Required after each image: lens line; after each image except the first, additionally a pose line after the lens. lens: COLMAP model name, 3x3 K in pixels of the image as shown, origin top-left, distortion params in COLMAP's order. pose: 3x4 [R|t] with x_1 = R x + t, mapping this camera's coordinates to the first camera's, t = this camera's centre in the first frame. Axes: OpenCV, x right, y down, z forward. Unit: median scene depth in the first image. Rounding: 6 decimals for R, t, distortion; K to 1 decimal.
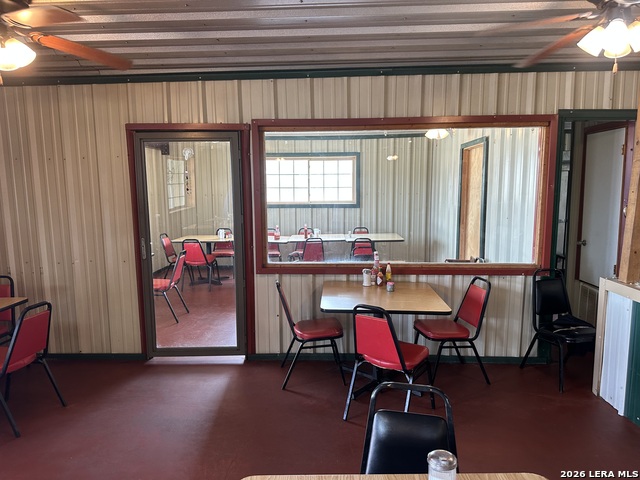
lens RADIAL K [[448.3, 0, 320.0], [0, 448.3, 240.0], [0, 0, 1]] dist [0.002105, -0.000152]
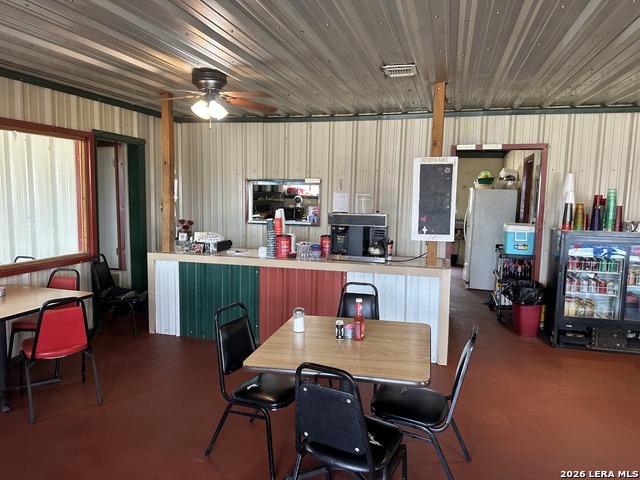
lens RADIAL K [[448.3, 0, 320.0], [0, 448.3, 240.0], [0, 0, 1]] dist [0.002105, -0.000152]
pose [[0.240146, -0.088723, 0.966674, -0.583804], [0.085176, 0.993900, 0.070062, -0.013601], [-0.966993, 0.065512, 0.246238, 0.085045]]
